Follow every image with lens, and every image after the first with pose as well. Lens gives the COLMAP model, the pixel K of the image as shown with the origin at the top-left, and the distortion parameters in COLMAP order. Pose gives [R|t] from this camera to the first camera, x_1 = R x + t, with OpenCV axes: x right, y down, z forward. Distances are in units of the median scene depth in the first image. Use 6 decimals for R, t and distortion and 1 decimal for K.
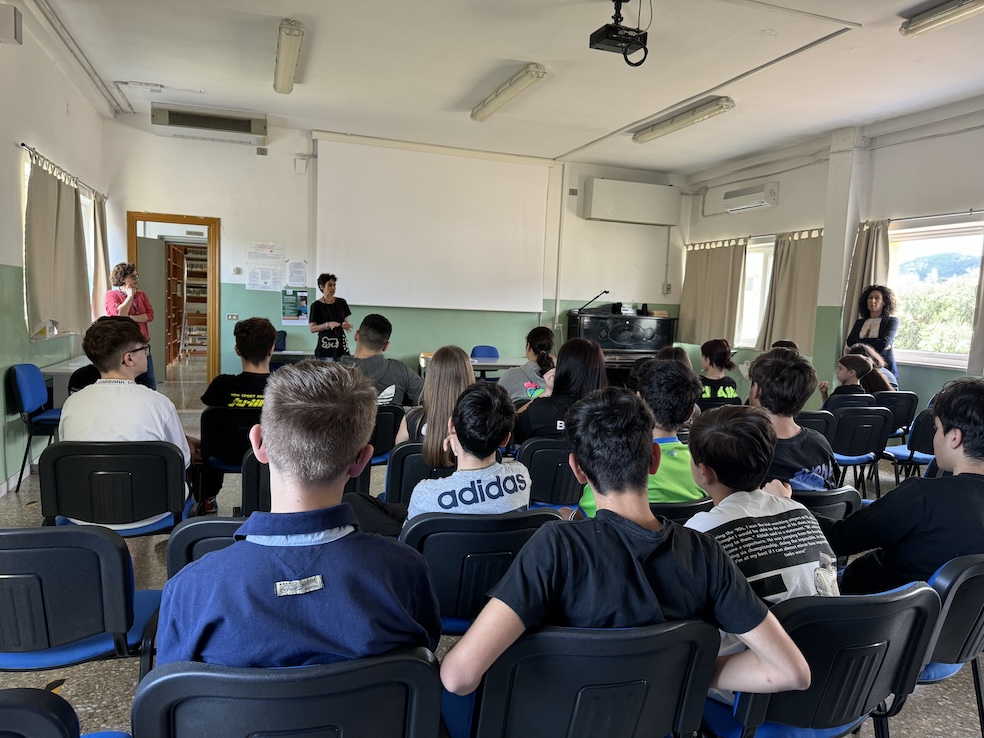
lens RADIAL K [[690.9, 0, 480.5], [0, 690.9, 380.0], [0, 0, 1]] dist [0.074792, -0.150528]
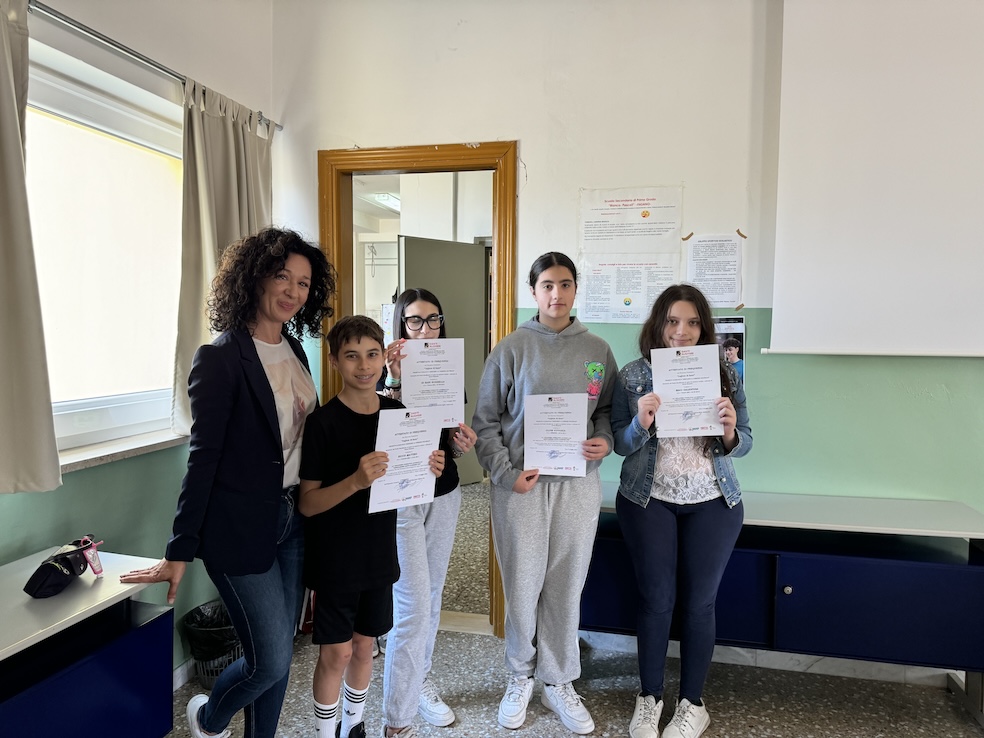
lens RADIAL K [[704.4, 0, 494.6], [0, 704.4, 373.5], [0, 0, 1]] dist [0.085805, -0.122388]
pose [[0.862776, 0.001544, -0.505583, -0.180938], [-0.026302, 0.998778, -0.041834, -0.084446], [0.504901, 0.049391, 0.861763, 0.646752]]
